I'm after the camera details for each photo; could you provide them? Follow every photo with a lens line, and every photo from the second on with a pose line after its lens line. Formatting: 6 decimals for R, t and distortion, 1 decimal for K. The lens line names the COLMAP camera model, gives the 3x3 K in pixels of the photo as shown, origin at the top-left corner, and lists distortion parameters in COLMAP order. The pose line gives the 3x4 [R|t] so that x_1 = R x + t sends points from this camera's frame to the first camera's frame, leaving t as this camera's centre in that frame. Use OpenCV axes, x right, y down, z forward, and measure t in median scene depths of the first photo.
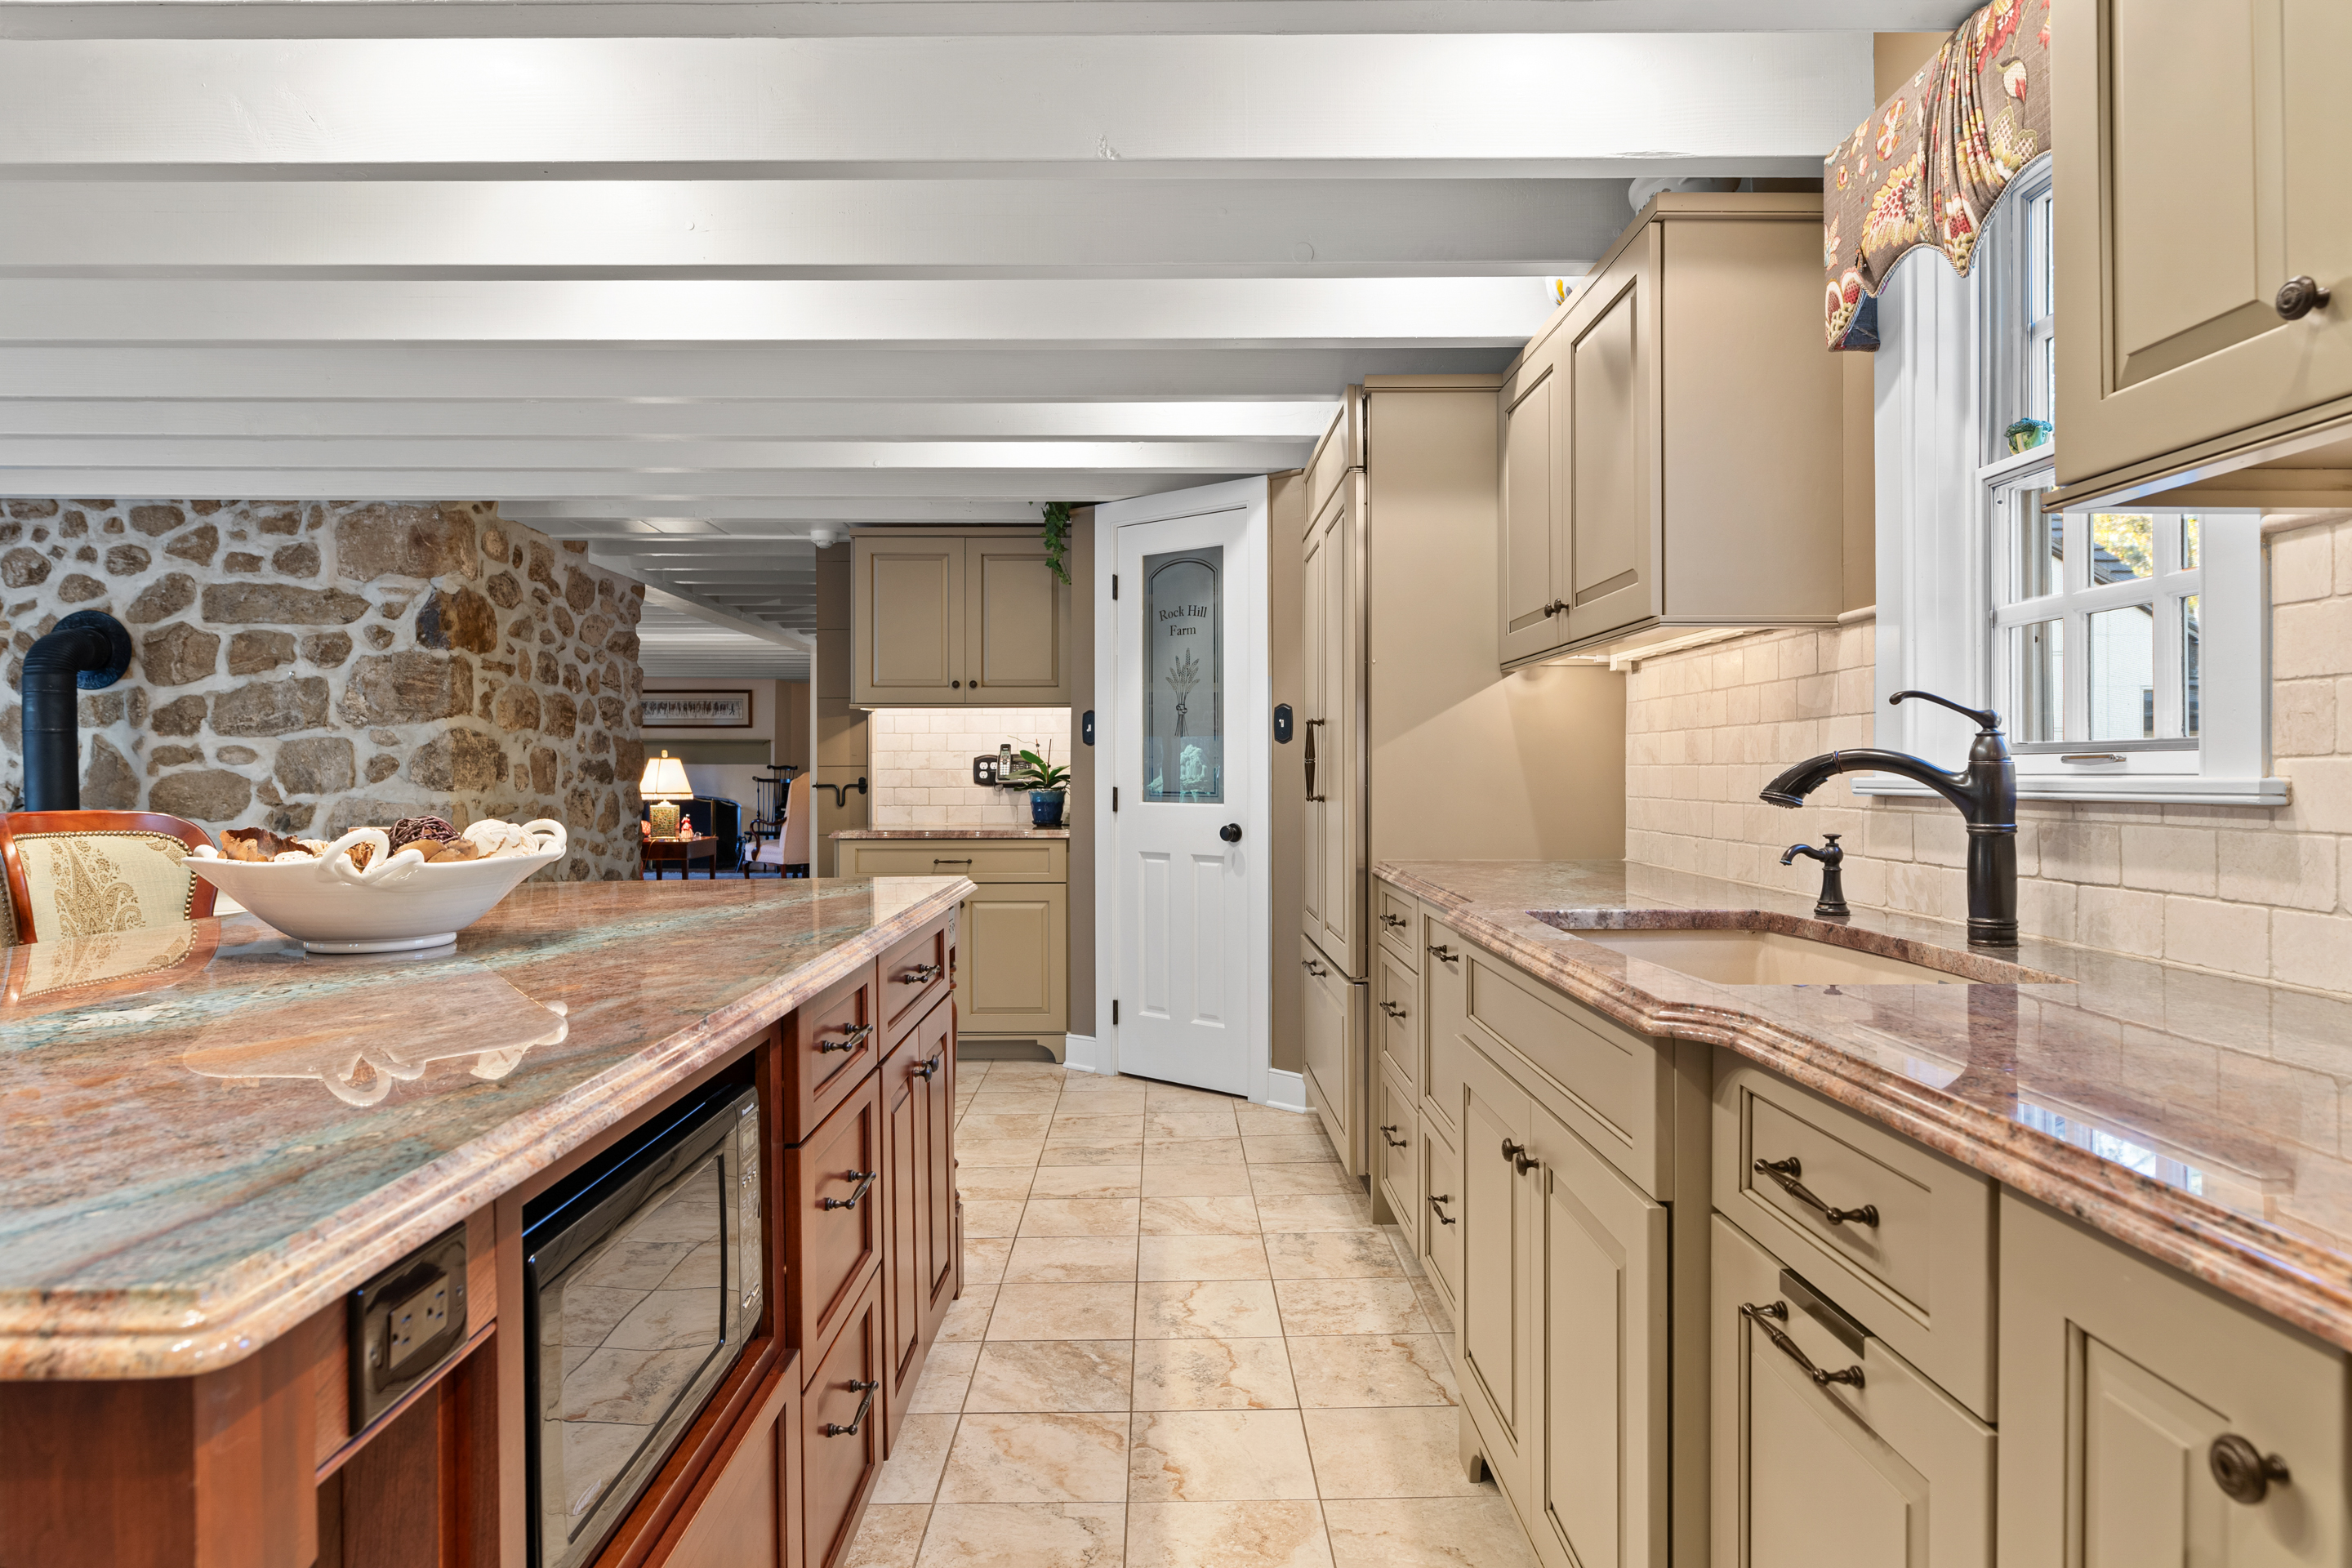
lens RADIAL K [[1358.7, 0, 1180.0], [0, 1358.7, 767.8], [0, 0, 1]] dist [0.002137, -0.002057]
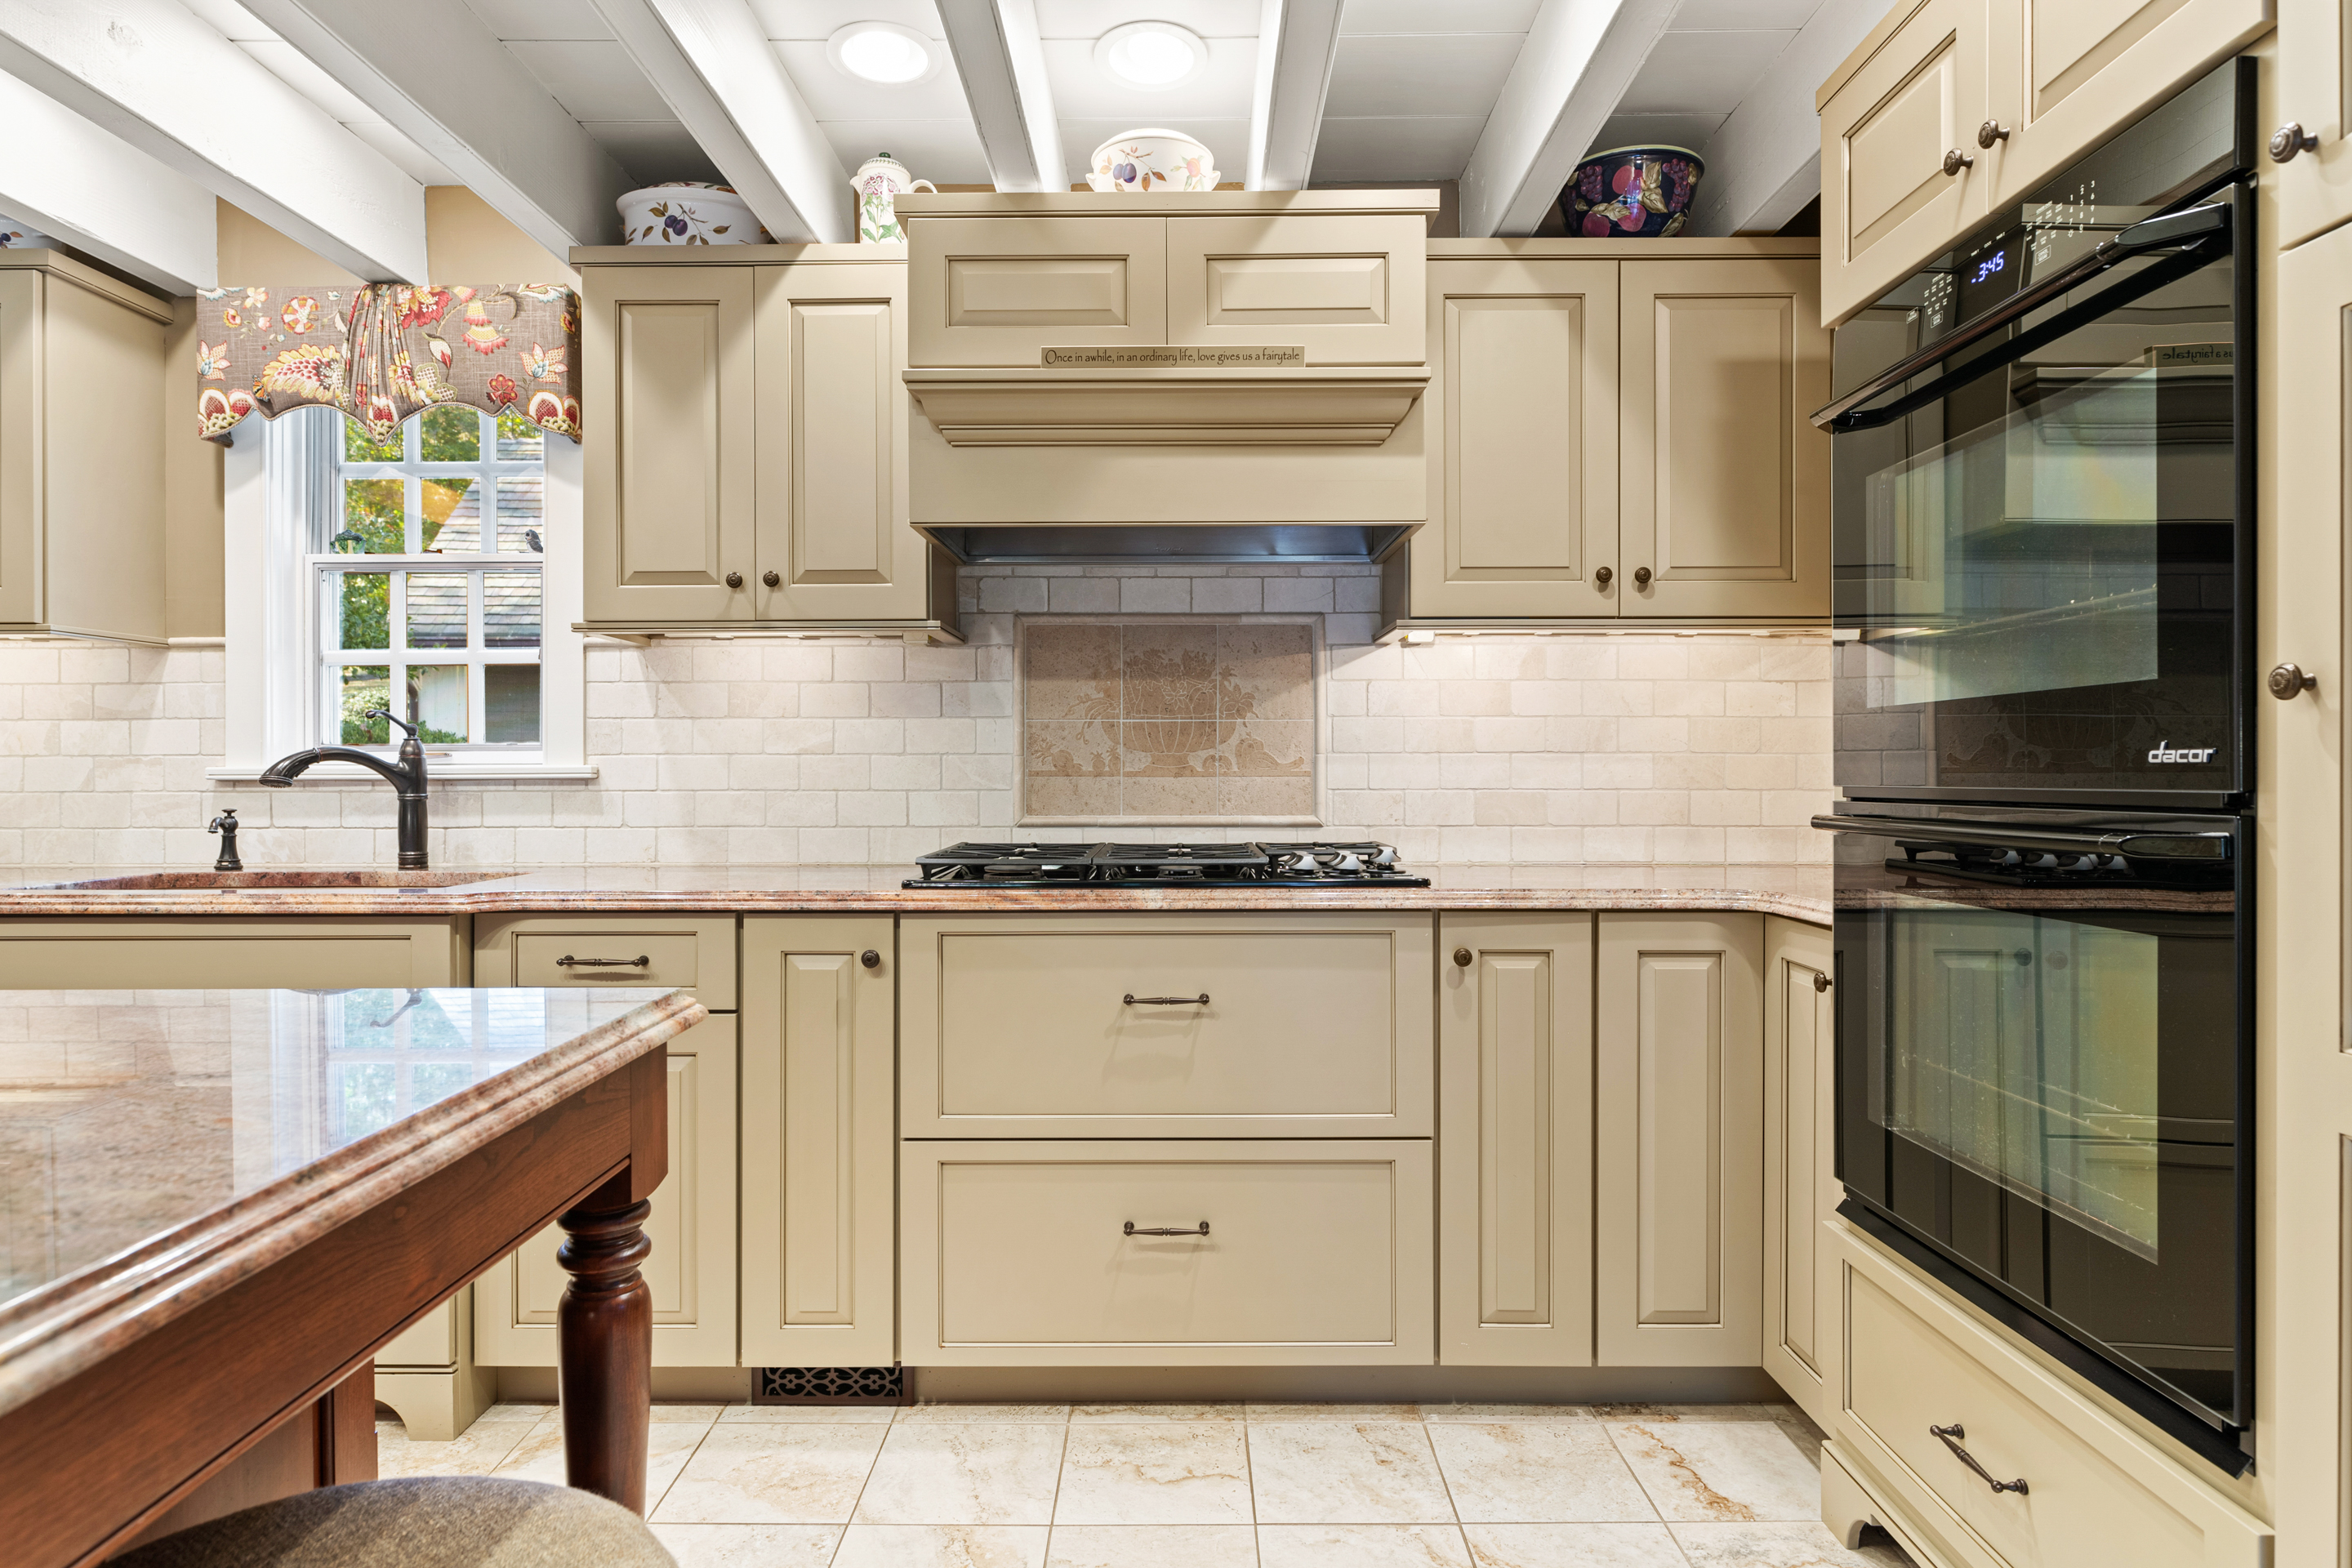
lens RADIAL K [[1358.7, 0, 1180.0], [0, 1358.7, 767.8], [0, 0, 1]] dist [0.002137, -0.002057]
pose [[0.000870, 0.002817, 0.999996, -1.023240], [-0.000359, 0.999996, -0.002817, 0.013863], [-1.000000, -0.000357, 0.000871, 0.080116]]
